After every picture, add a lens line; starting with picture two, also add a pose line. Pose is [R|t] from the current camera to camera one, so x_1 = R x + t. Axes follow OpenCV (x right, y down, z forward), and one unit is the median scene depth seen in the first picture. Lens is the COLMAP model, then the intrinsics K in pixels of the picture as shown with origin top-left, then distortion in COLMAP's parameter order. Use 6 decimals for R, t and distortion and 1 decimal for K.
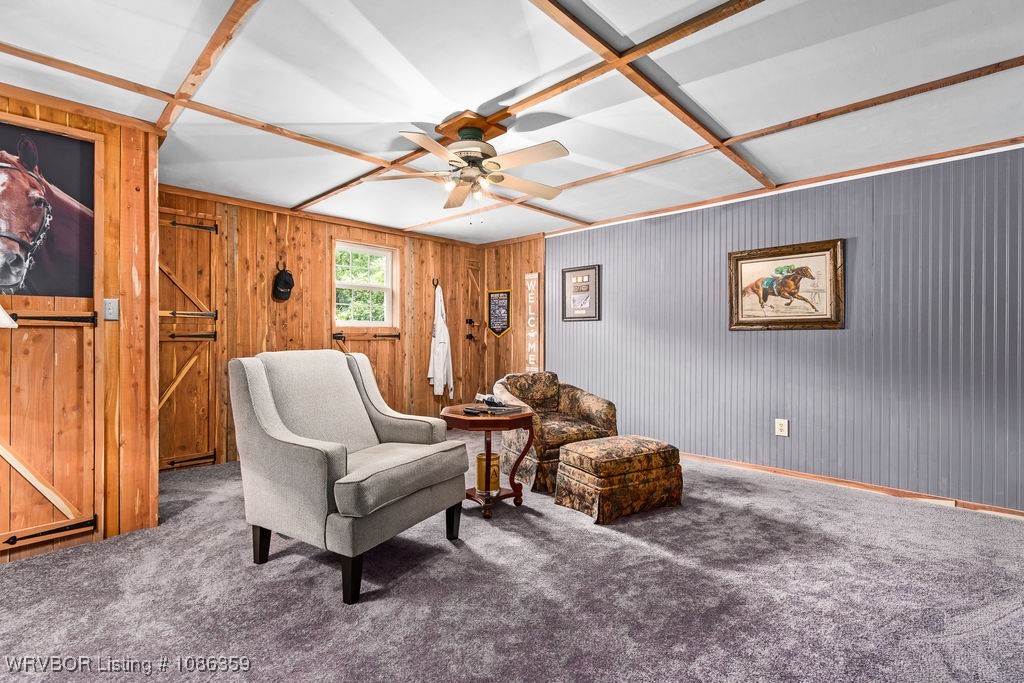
lens RADIAL K [[463.6, 0, 513.2], [0, 463.6, 338.8], [0, 0, 1]] dist [-0.004335, -0.000010]
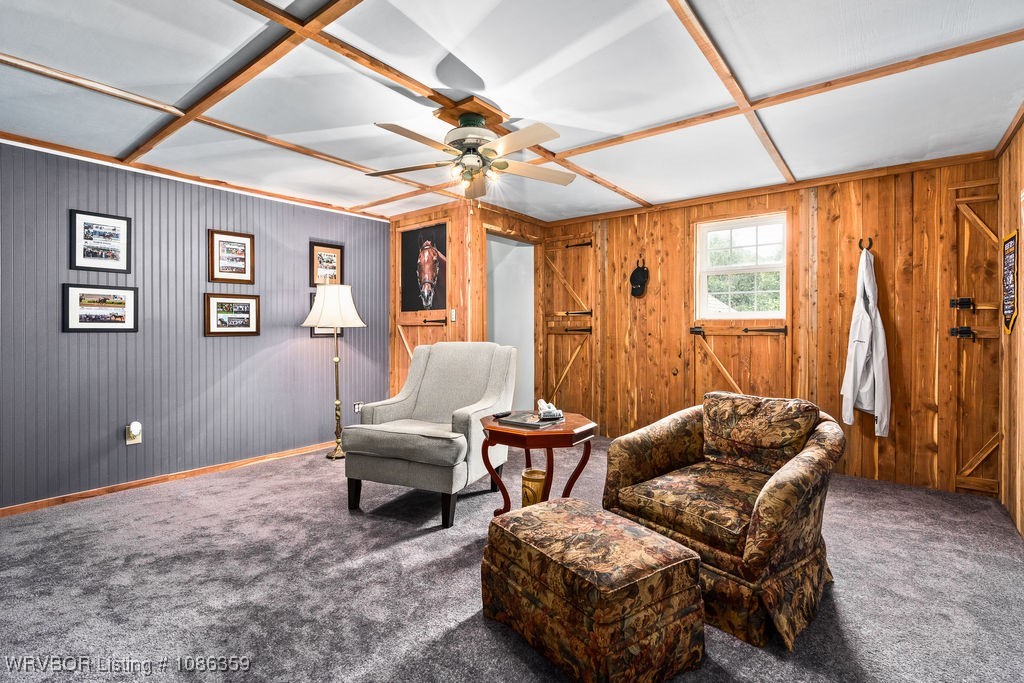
lens RADIAL K [[482.5, 0, 511.4], [0, 482.5, 332.1], [0, 0, 1]] dist [-0.000345, 0.000046]
pose [[0.097108, 0.006705, -0.995251, 0.562659], [-0.005524, 0.999966, 0.006198, -0.007239], [0.995259, 0.004896, 0.097141, 0.608466]]
